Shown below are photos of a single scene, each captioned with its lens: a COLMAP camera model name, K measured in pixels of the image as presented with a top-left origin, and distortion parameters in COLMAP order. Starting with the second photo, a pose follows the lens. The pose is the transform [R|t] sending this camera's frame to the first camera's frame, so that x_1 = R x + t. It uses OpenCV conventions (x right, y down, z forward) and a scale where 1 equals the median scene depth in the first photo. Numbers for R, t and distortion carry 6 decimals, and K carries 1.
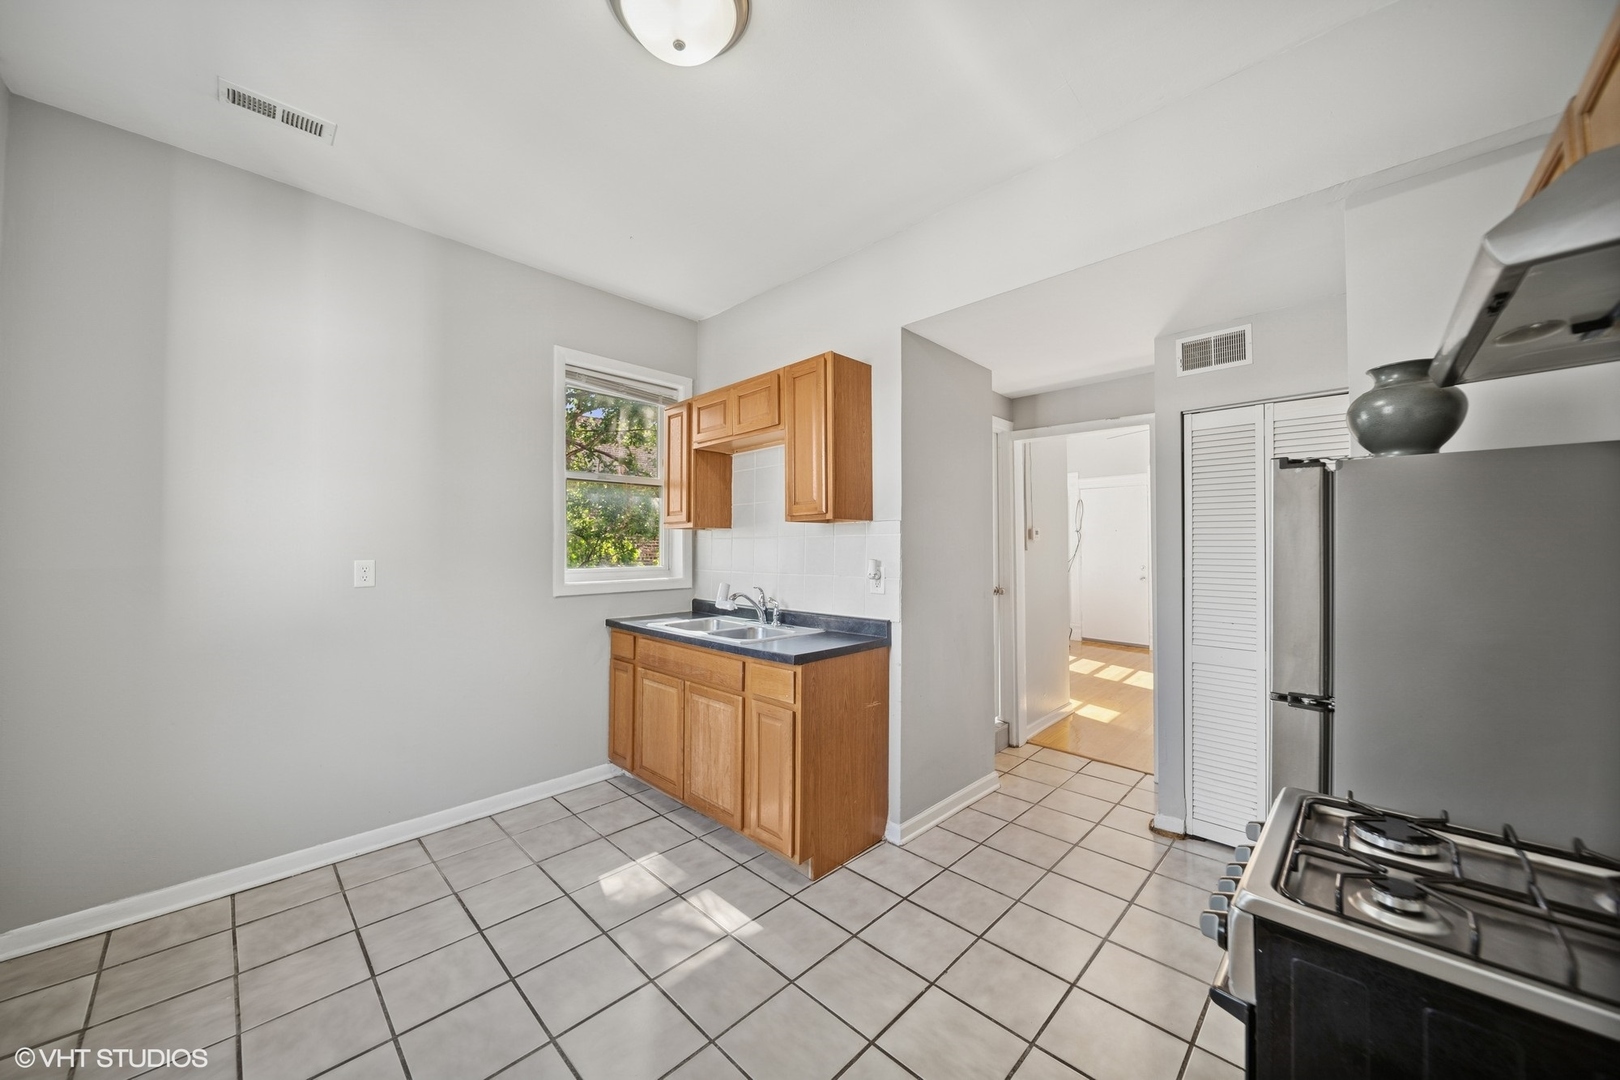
lens RADIAL K [[596.0, 0, 801.6], [0, 596.0, 553.3], [0, 0, 1]] dist [0.001518, -0.003181]
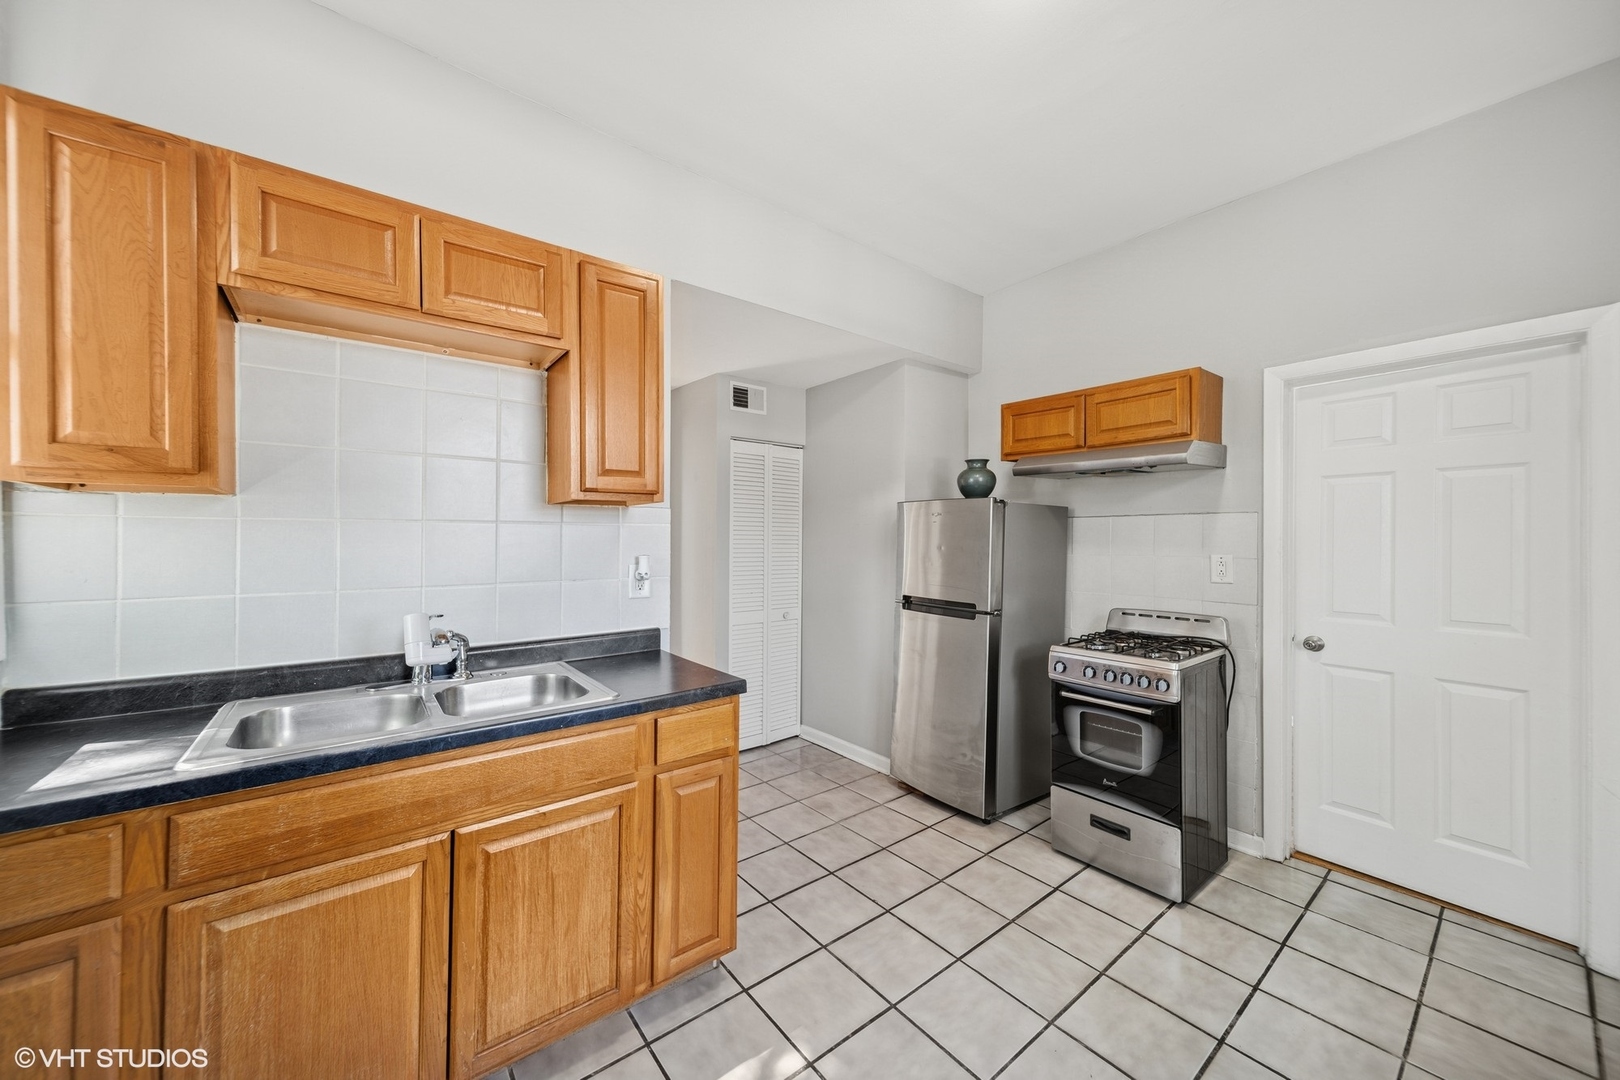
lens RADIAL K [[572.4, 0, 810.0], [0, 572.4, 540.0], [0, 0, 1]] dist [0.001350, 0.000073]
pose [[0.111906, -0.006254, 0.993699, -0.646203], [0.001745, 0.999980, 0.006097, -0.014763], [-0.993717, 0.001051, 0.111915, 0.719087]]
